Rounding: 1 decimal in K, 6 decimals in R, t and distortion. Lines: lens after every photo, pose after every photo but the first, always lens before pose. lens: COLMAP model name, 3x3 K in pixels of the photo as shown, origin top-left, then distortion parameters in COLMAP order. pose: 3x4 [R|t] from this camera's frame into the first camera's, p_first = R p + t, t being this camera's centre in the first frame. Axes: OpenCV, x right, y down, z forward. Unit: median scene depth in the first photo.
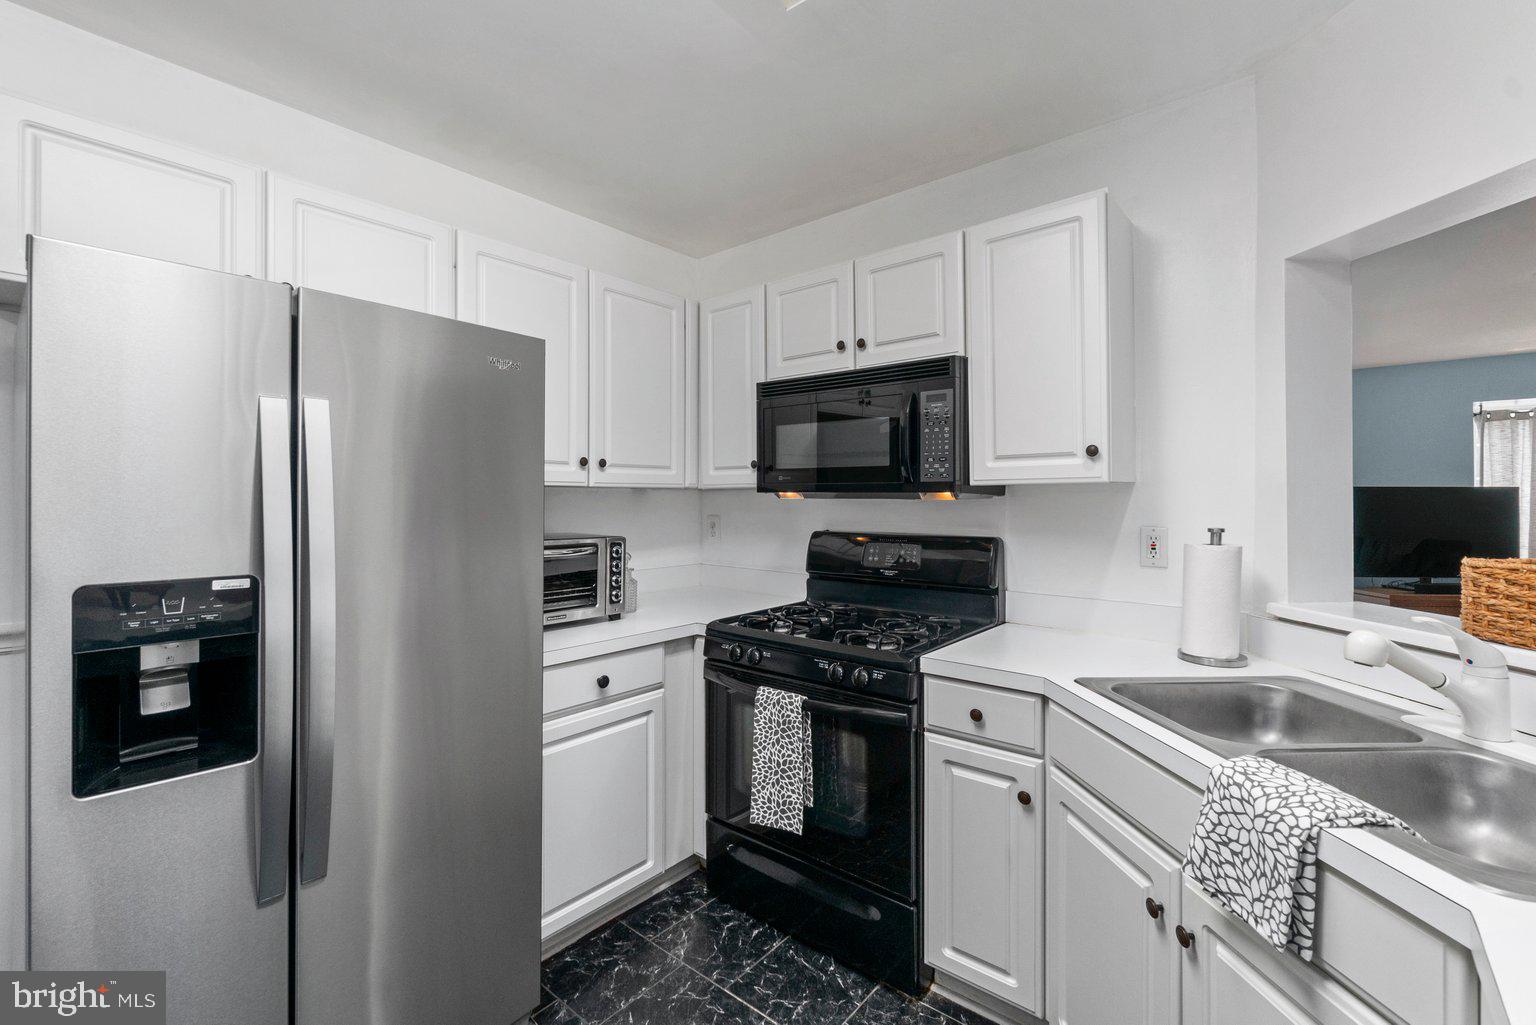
lens RADIAL K [[666.8, 0, 765.7], [0, 666.8, 499.2], [0, 0, 1]] dist [-0.001107, 0.000645]
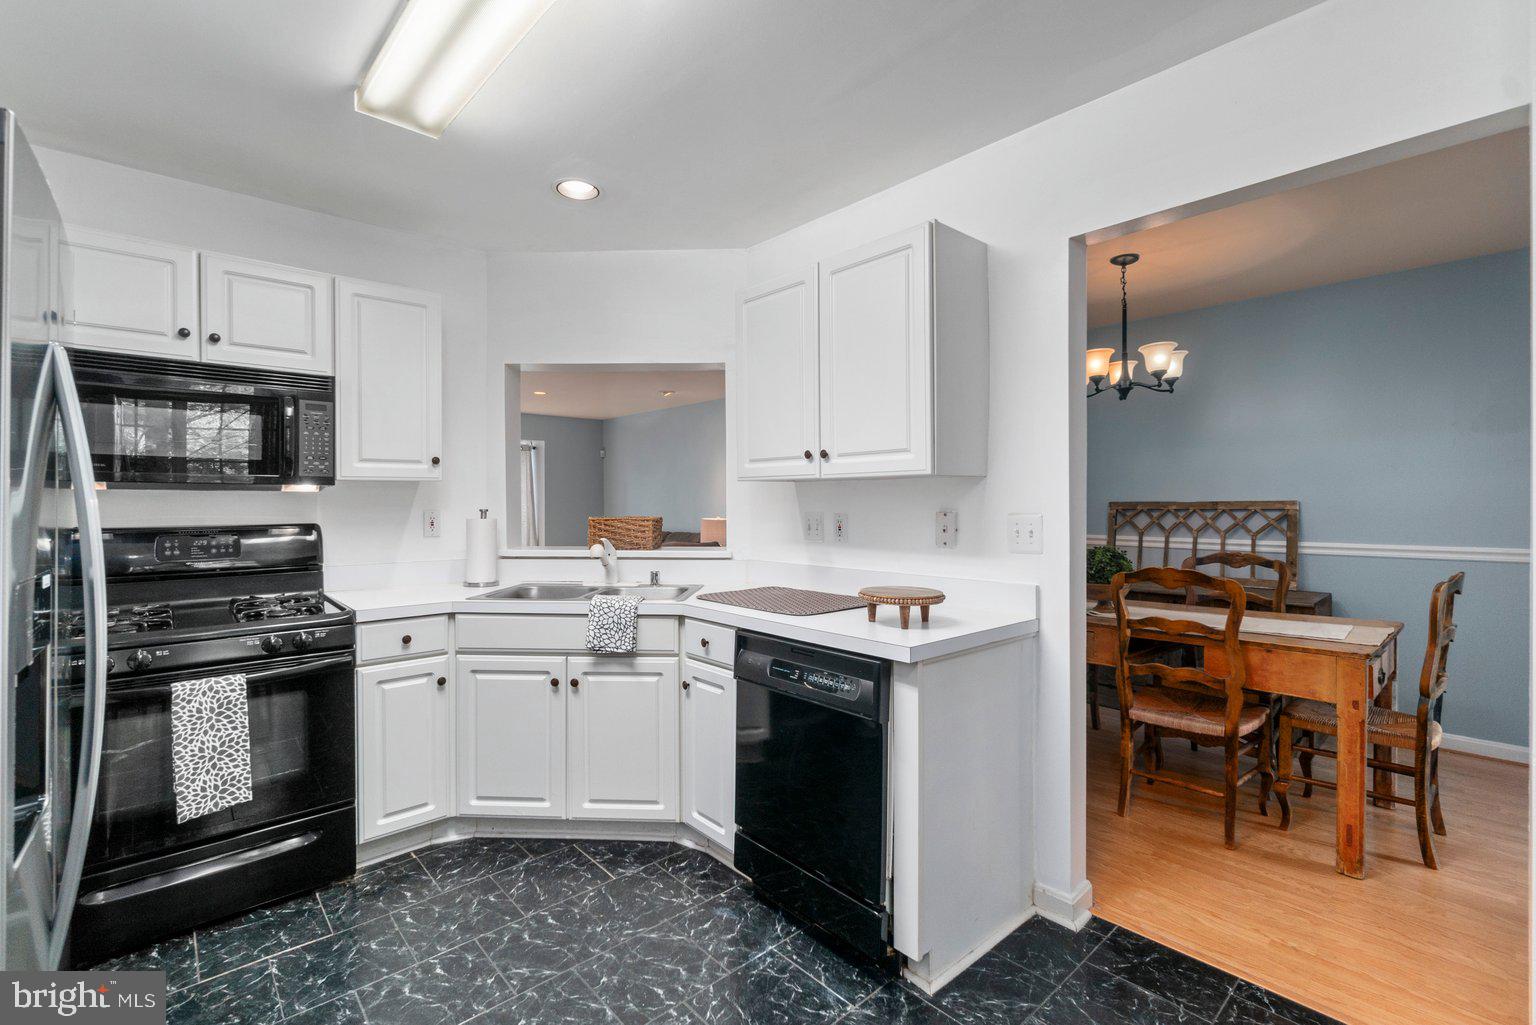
lens RADIAL K [[676.0, 0, 772.1], [0, 676.0, 505.4], [0, 0, 1]] dist [-0.000521, 0.000213]
pose [[0.122697, -0.006624, 0.992422, -0.876127], [0.005089, 0.999969, 0.006045, 0.023589], [-0.992431, 0.004309, 0.122726, 0.027126]]
